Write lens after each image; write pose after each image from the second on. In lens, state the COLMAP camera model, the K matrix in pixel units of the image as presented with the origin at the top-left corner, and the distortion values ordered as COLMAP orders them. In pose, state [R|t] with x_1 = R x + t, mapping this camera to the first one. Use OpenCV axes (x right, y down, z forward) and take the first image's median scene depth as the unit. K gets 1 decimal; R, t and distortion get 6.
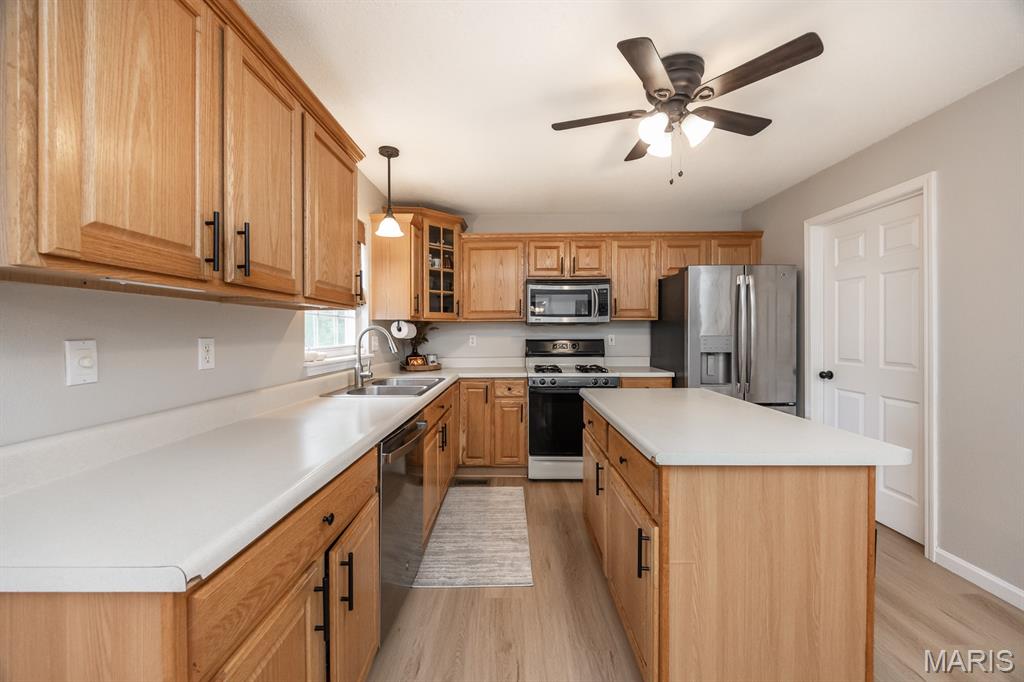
lens RADIAL K [[398.9, 0, 507.8], [0, 398.9, 330.4], [0, 0, 1]] dist [-0.008423, 0.003265]
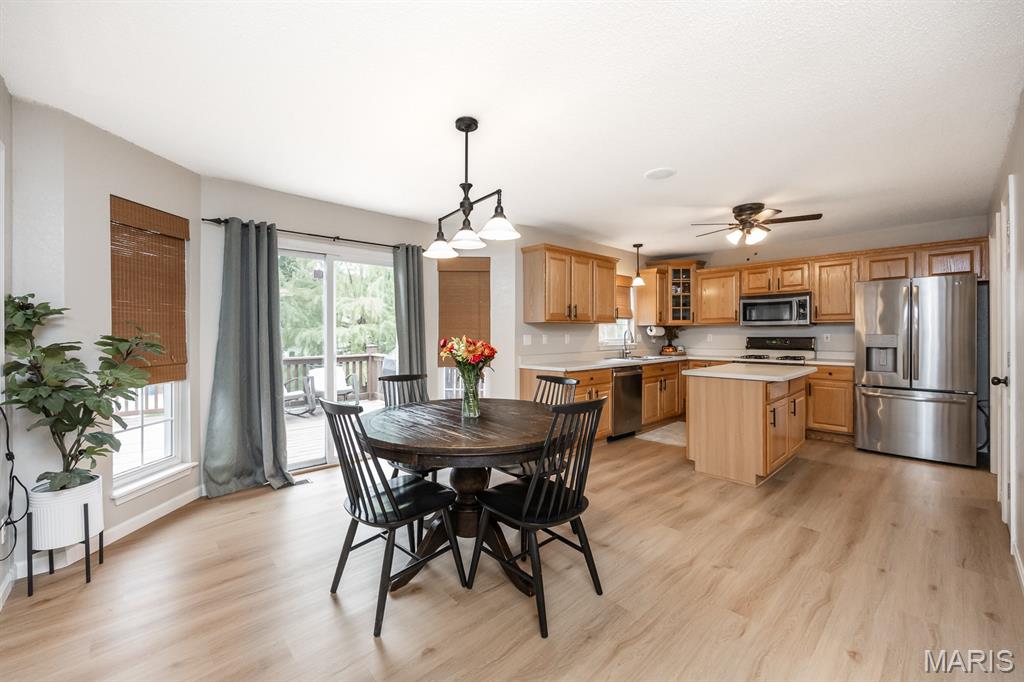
lens RADIAL K [[398.9, 0, 484.3], [0, 398.9, 335.0], [0, 0, 1]] dist [-0.008423, 0.003265]
pose [[0.668390, 0.002368, -0.743807, 0.520403], [0.007796, 0.999918, 0.010189, -0.006063], [0.743770, -0.012609, 0.668316, -0.721135]]
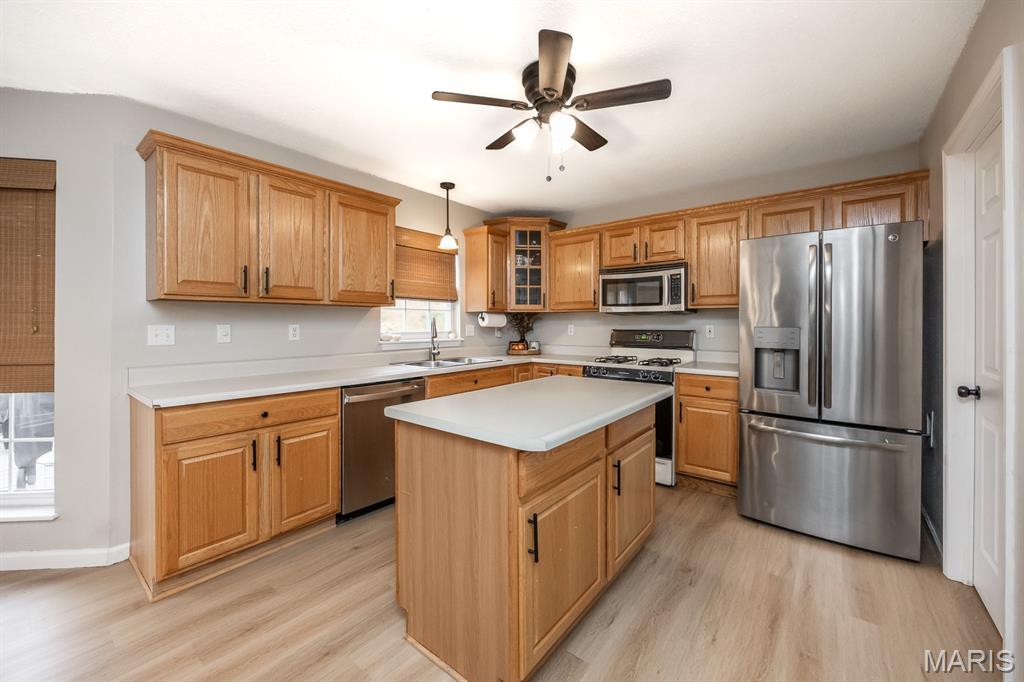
lens RADIAL K [[398.9, 0, 501.0], [0, 398.9, 323.3], [0, 0, 1]] dist [-0.008423, 0.003265]
pose [[0.786030, 0.005874, -0.618161, 0.484961], [0.000459, 0.999949, 0.010086, -0.002043], [0.618188, -0.008212, 0.785987, 0.045695]]
